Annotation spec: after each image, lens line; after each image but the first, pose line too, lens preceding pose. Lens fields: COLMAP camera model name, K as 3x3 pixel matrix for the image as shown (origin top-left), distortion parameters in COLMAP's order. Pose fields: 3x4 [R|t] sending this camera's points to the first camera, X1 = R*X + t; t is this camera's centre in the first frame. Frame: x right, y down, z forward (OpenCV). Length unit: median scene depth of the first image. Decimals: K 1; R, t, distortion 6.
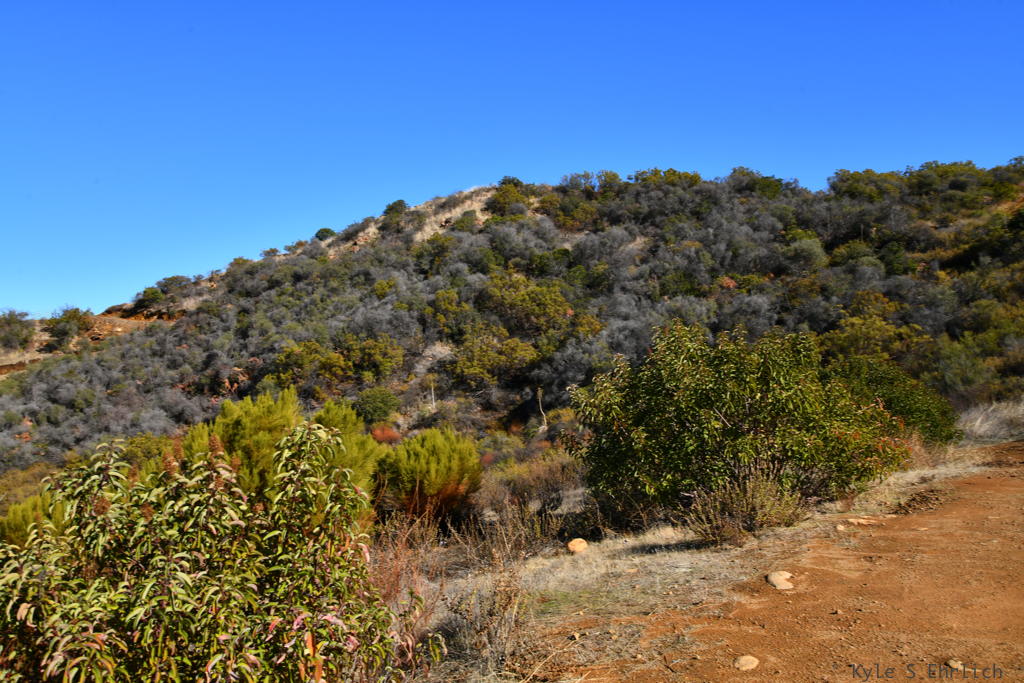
lens RADIAL K [[795.6, 0, 508.6], [0, 795.6, 342.6], [0, 0, 1]] dist [-0.055372, 0.014635]
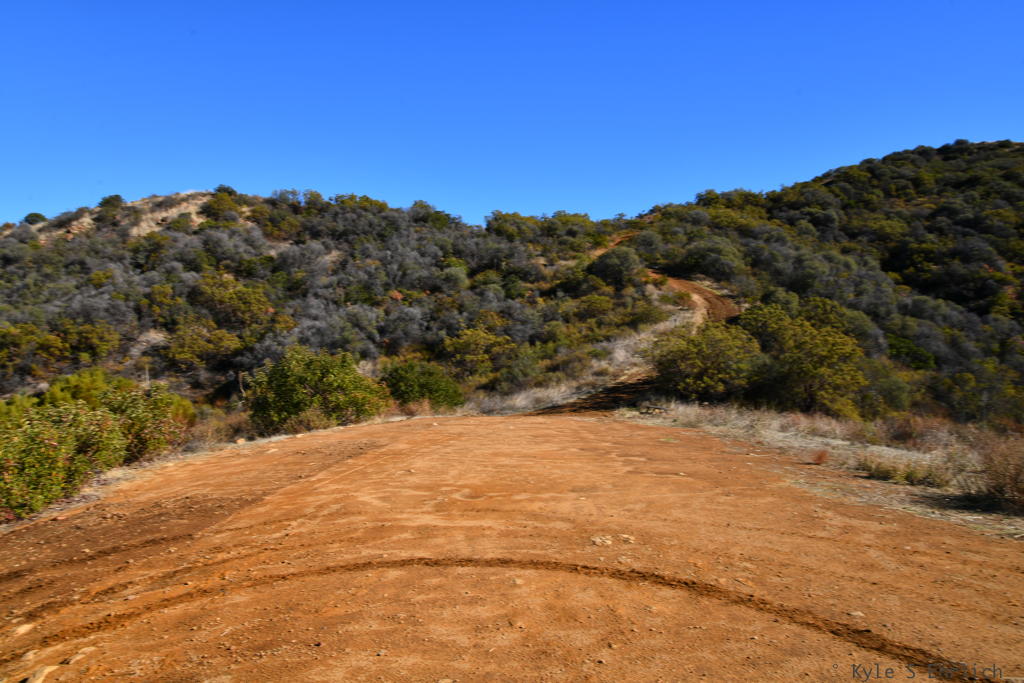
lens RADIAL K [[699.0, 0, 508.4], [0, 699.0, 342.3], [0, 0, 1]] dist [-0.041093, 0.004176]
pose [[0.921202, 0.040534, 0.386967, 0.000785], [-0.045499, 0.998958, 0.003674, -0.009651], [-0.386415, -0.020991, 0.922086, -0.143472]]
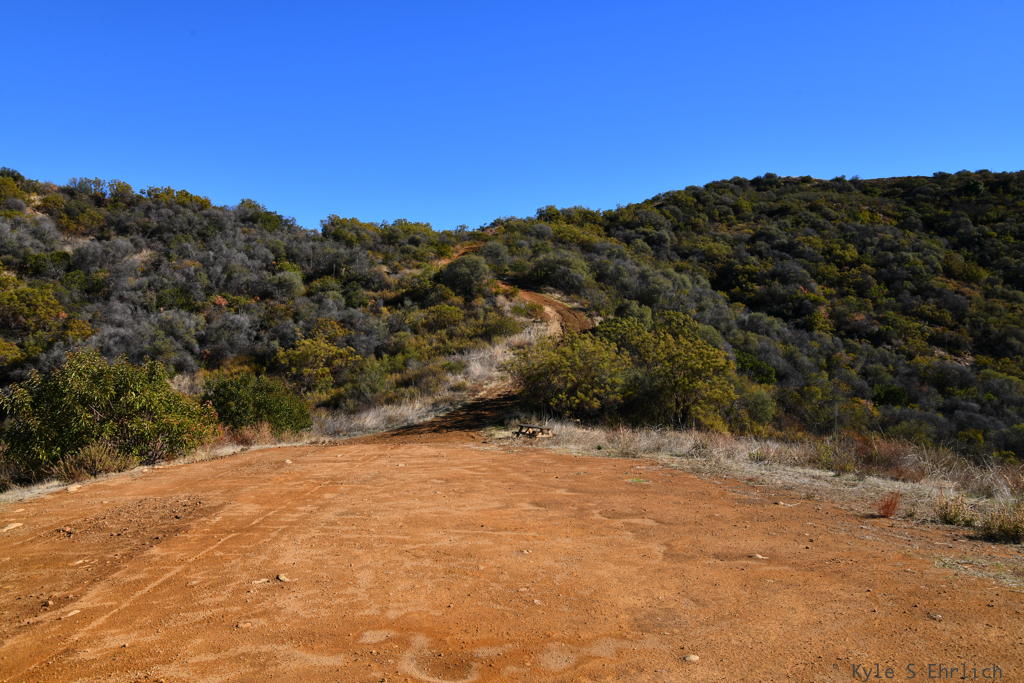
lens RADIAL K [[704.8, 0, 508.8], [0, 704.8, 342.2], [0, 0, 1]] dist [-0.037721, 0.006354]
pose [[0.804831, 0.058064, 0.590657, 0.011914], [-0.051004, 0.998288, -0.028638, -0.006463], [-0.591308, -0.007077, 0.806414, -0.083844]]
